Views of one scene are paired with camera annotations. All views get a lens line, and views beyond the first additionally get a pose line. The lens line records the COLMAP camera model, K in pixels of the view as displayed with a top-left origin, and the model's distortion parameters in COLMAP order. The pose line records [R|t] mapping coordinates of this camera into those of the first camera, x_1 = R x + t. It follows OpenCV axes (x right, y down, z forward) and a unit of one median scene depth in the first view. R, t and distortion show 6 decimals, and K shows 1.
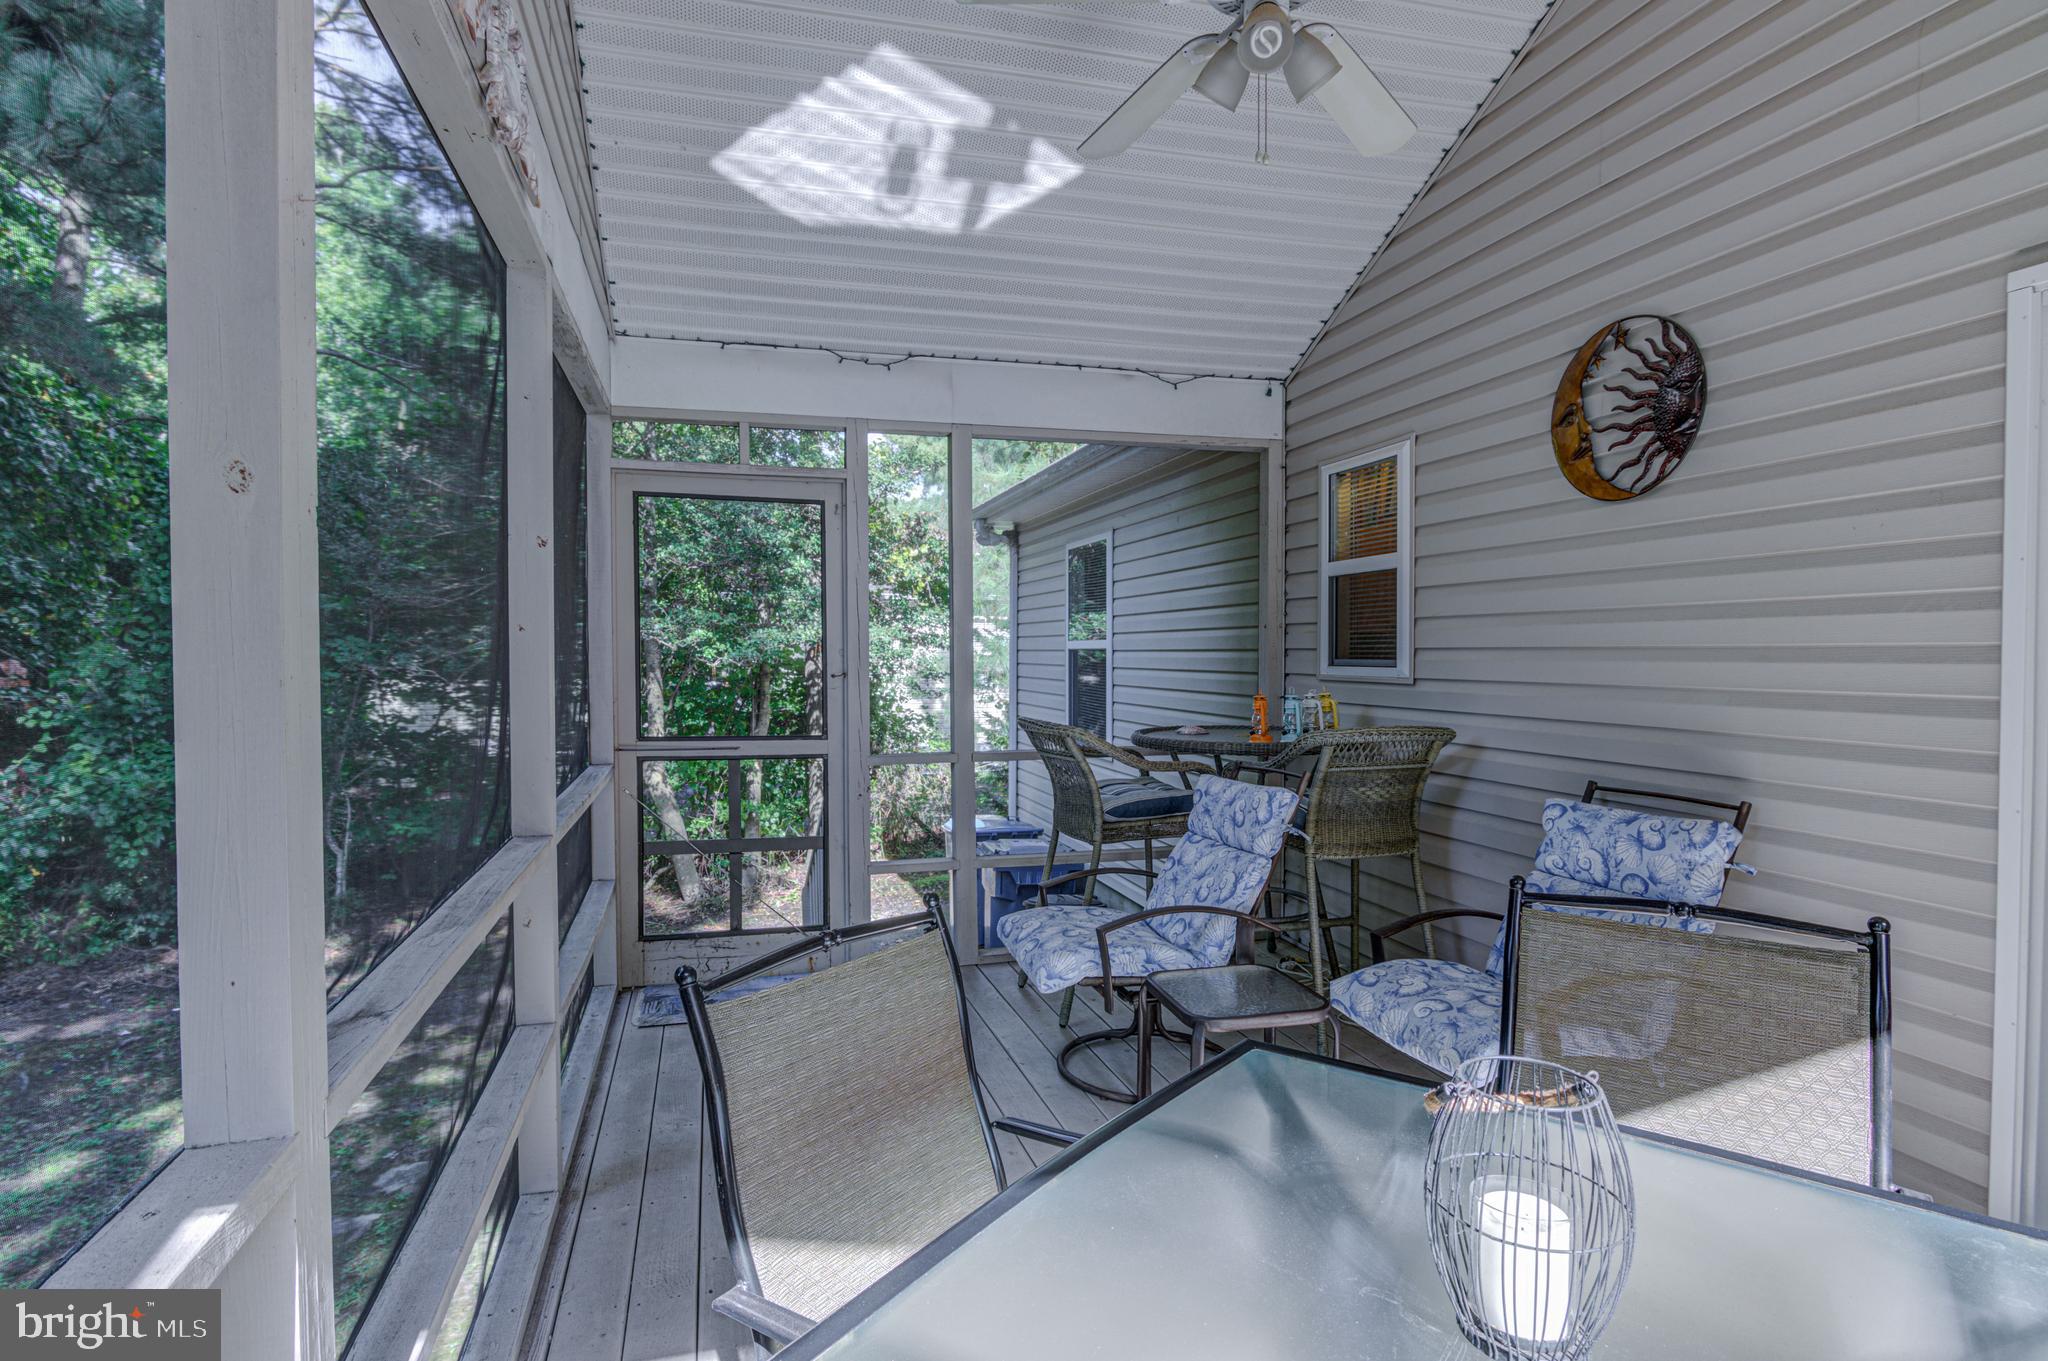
lens RADIAL K [[990.7, 0, 1025.4], [0, 990.7, 672.3], [0, 0, 1]] dist [-0.009271, -0.000770]
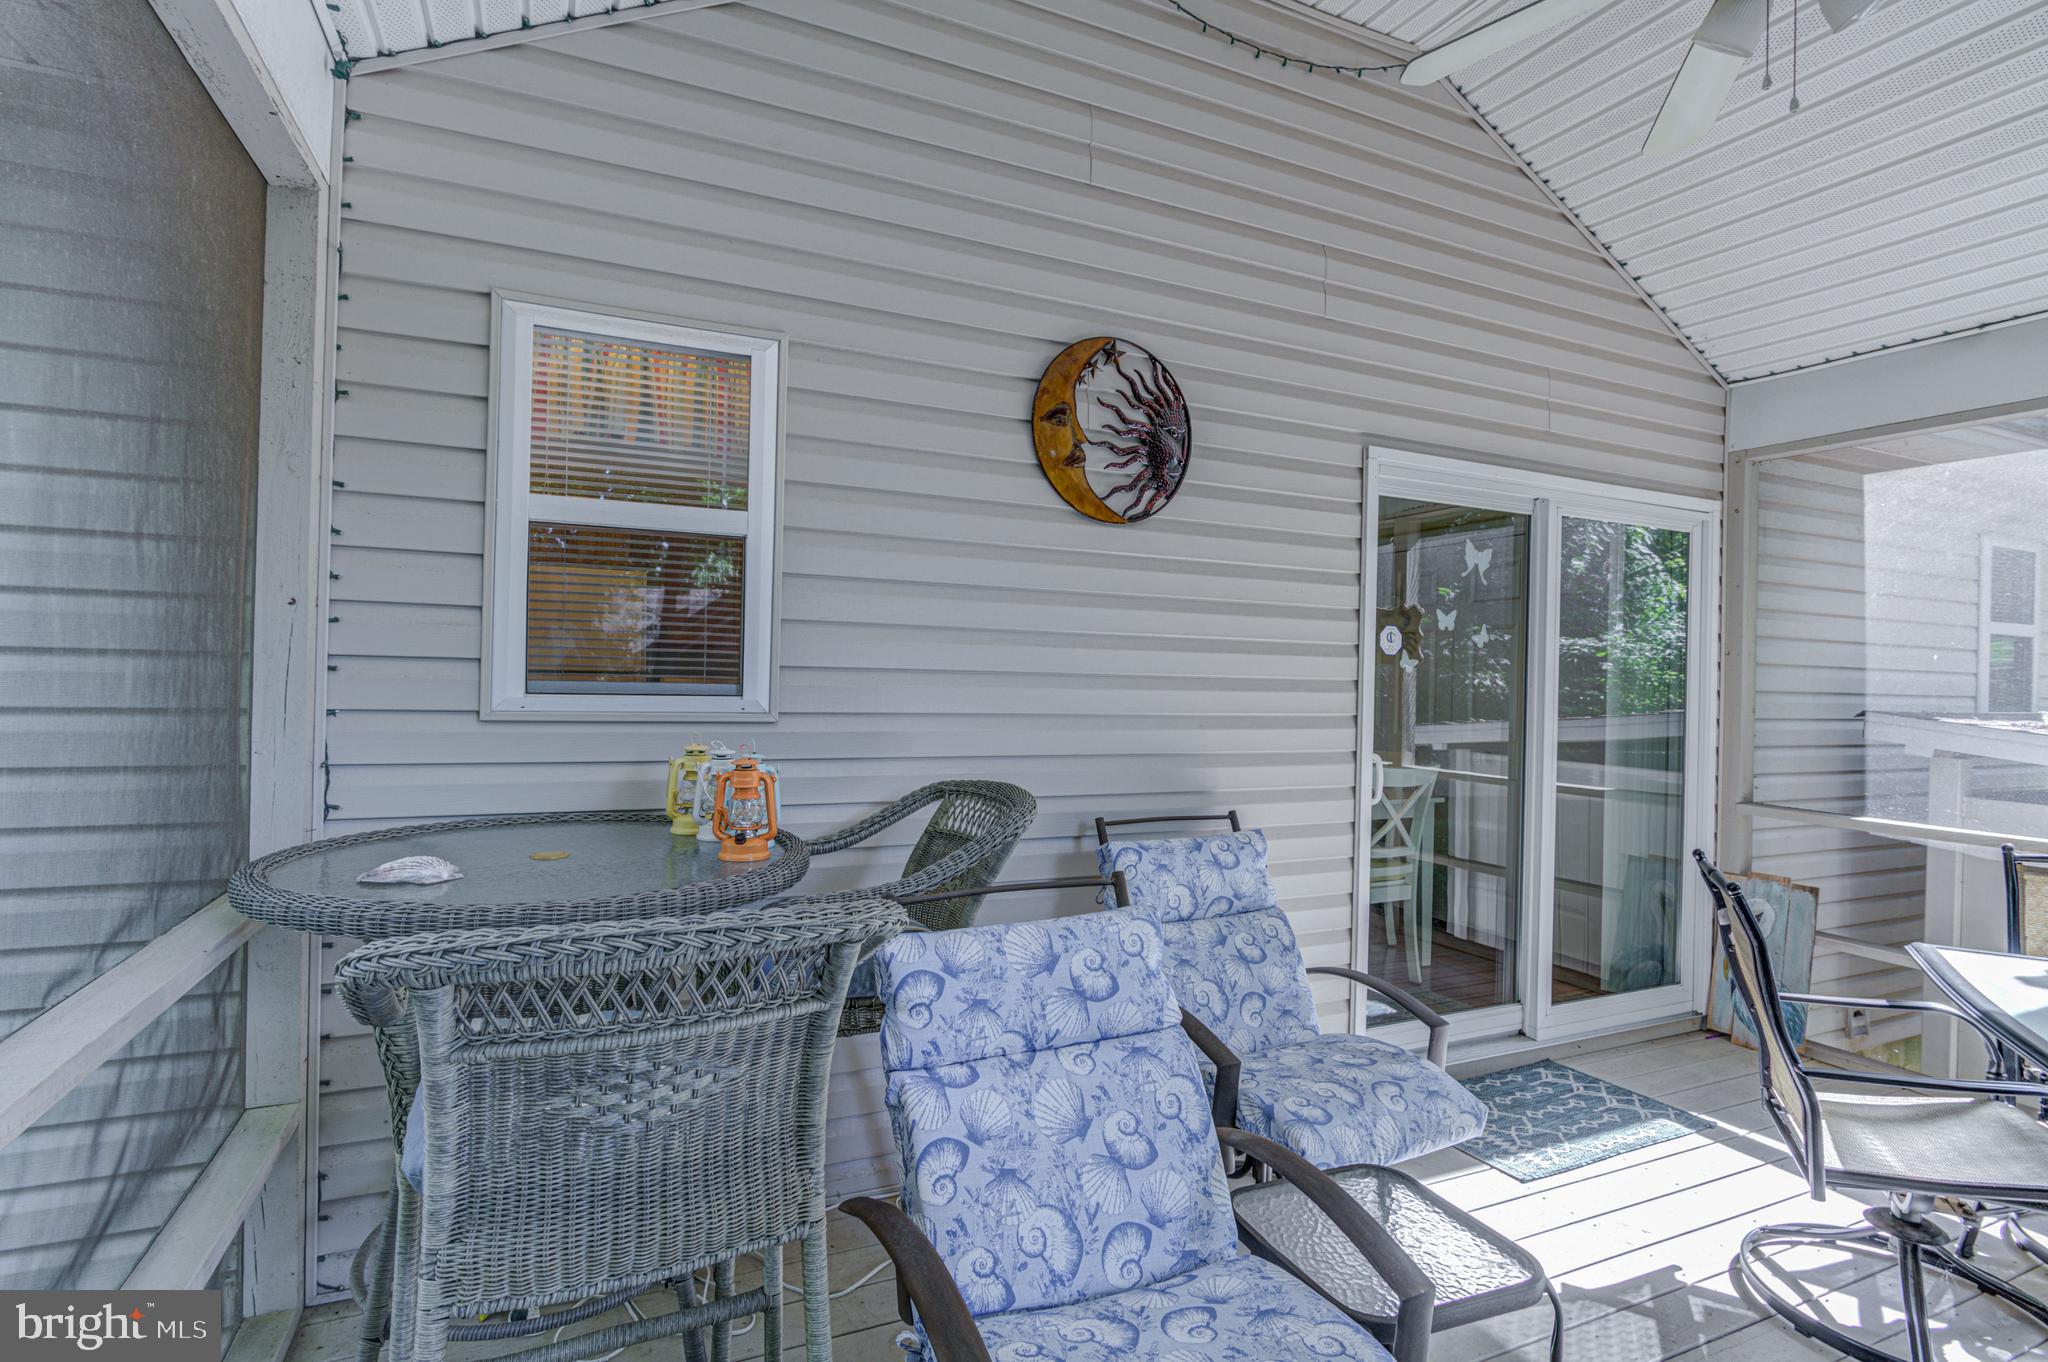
lens RADIAL K [[990.7, 0, 1021.6], [0, 990.7, 670.8], [0, 0, 1]] dist [-0.009271, -0.000770]
pose [[-0.117748, -0.002940, 0.993039, -0.351476], [-0.005707, 0.999981, 0.002284, -0.030807], [-0.993027, -0.005399, -0.117763, 1.194681]]
